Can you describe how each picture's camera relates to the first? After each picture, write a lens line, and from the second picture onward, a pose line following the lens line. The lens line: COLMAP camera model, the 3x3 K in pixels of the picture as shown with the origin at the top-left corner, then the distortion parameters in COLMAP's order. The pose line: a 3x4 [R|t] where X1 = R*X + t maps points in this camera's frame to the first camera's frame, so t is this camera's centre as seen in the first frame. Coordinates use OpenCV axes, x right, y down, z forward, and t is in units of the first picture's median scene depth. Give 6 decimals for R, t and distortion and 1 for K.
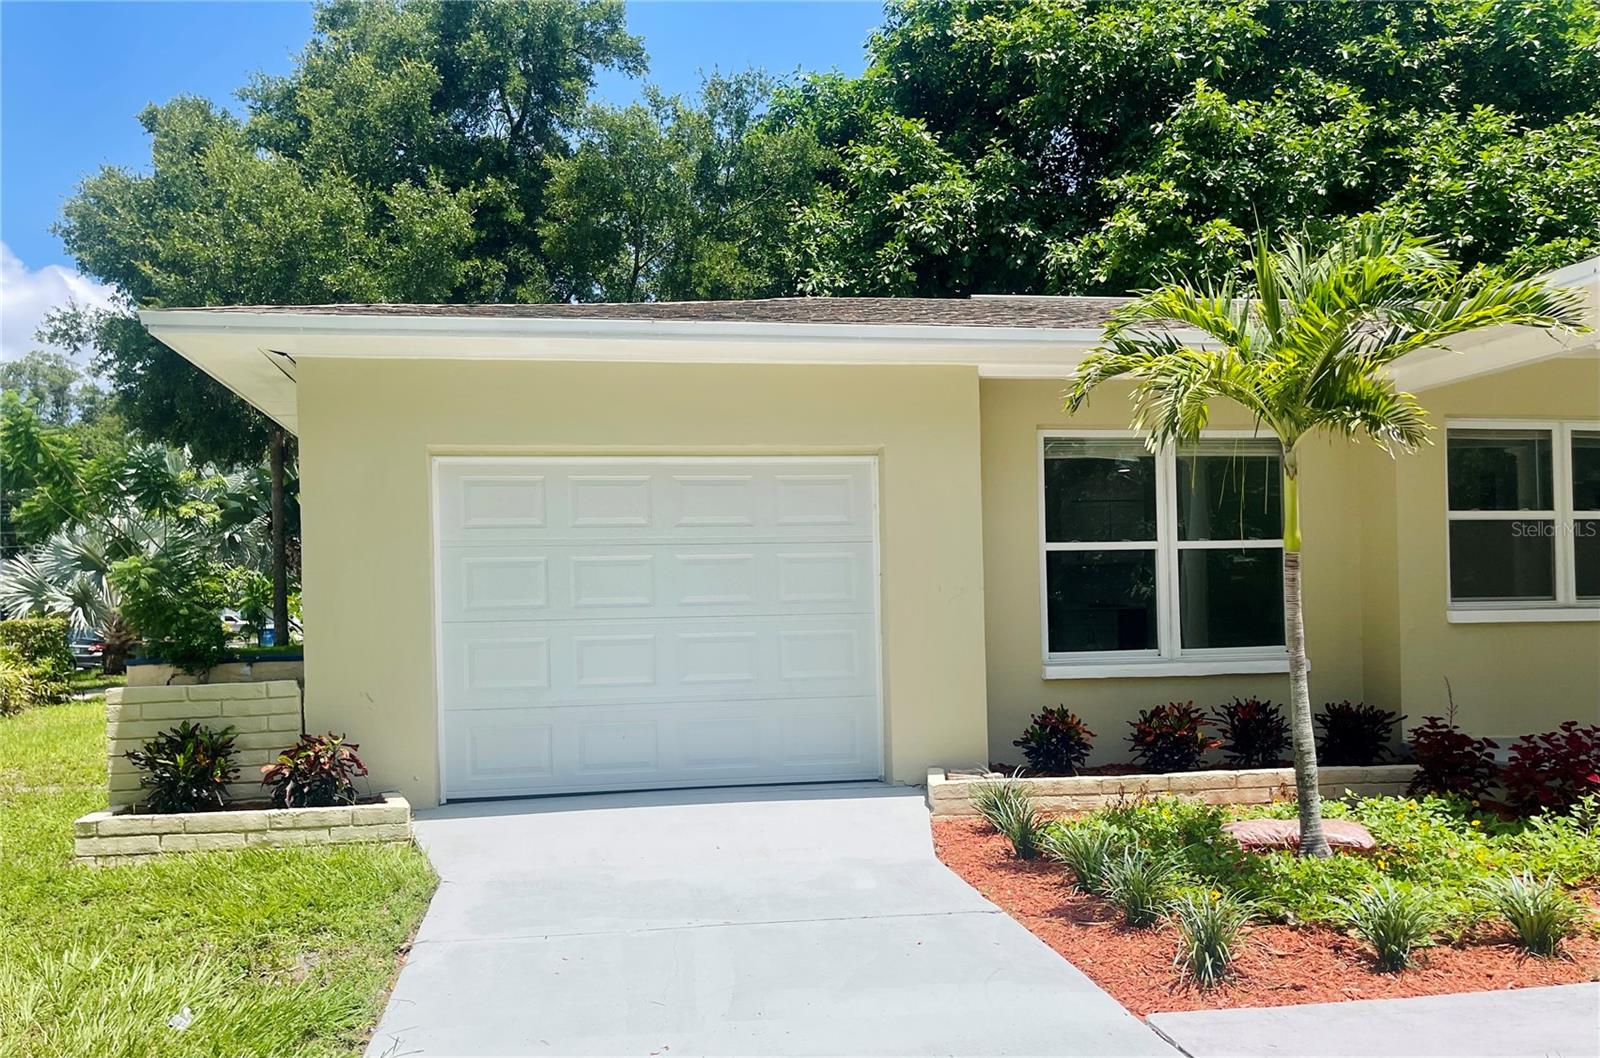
lens RADIAL K [[1225.7, 0, 801.3], [0, 1225.7, 621.2], [0, 0, 1]] dist [0.068147, -0.100902]
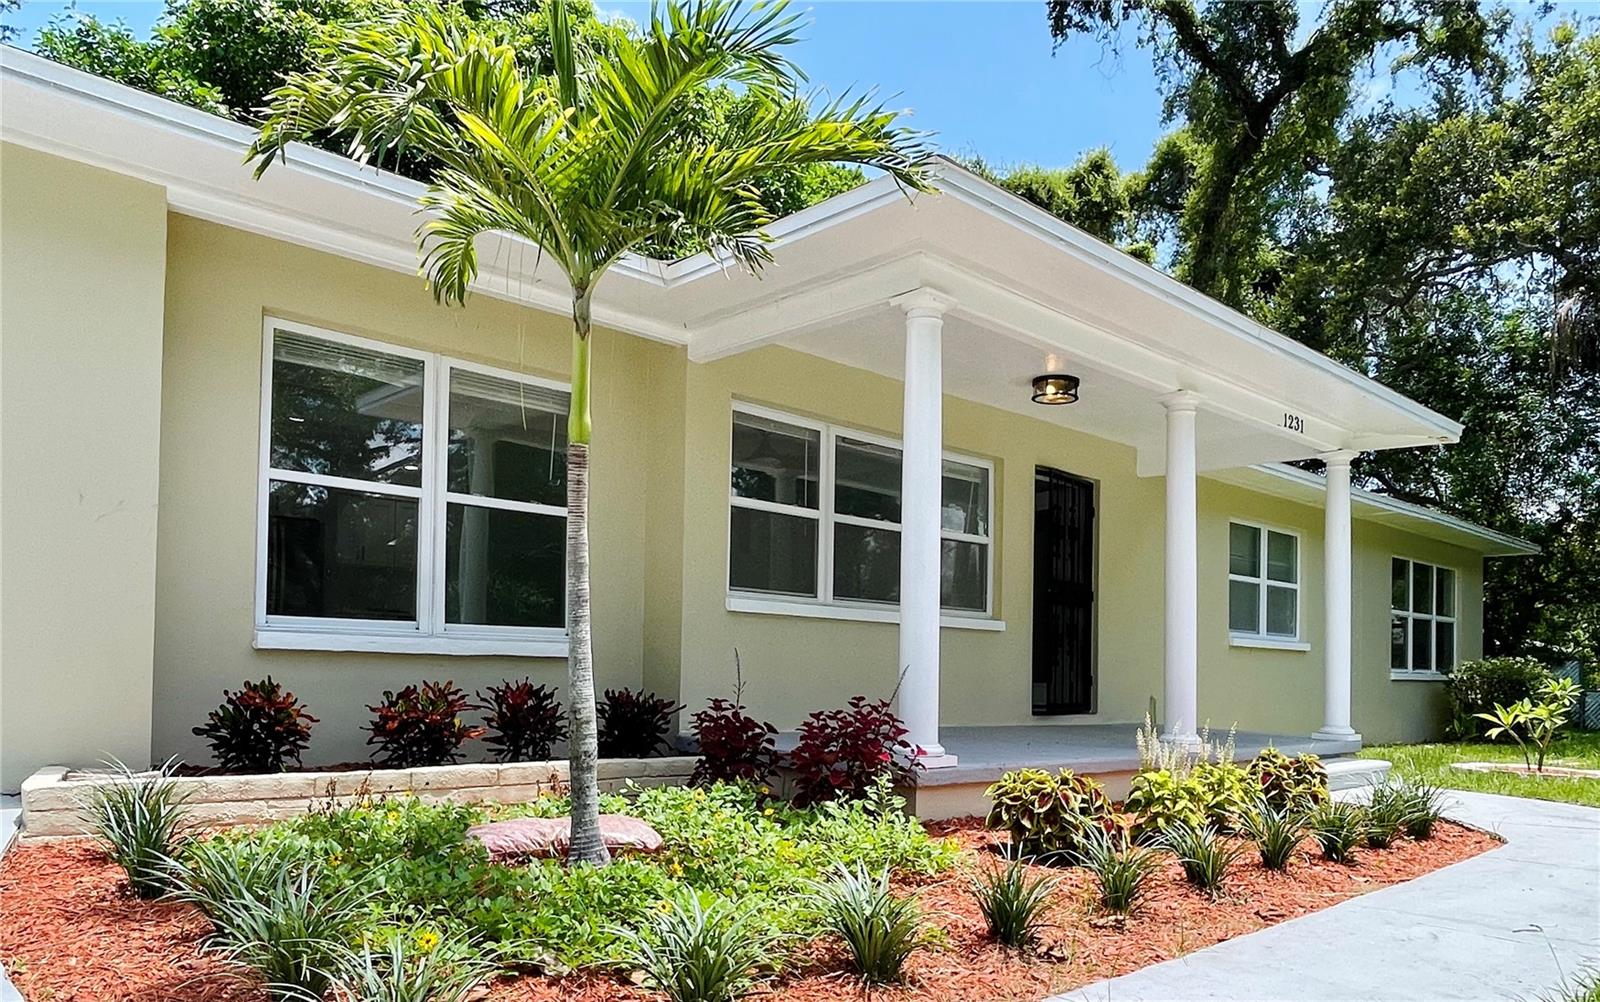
lens RADIAL K [[1068.7, 0, 790.6], [0, 1068.7, 650.4], [0, 0, 1]] dist [0.036332, -0.082697]
pose [[0.835890, 0.048867, 0.546718, 0.142422], [-0.039138, 0.998800, -0.029436, 0.068110], [-0.547500, 0.003208, 0.836799, 0.353867]]
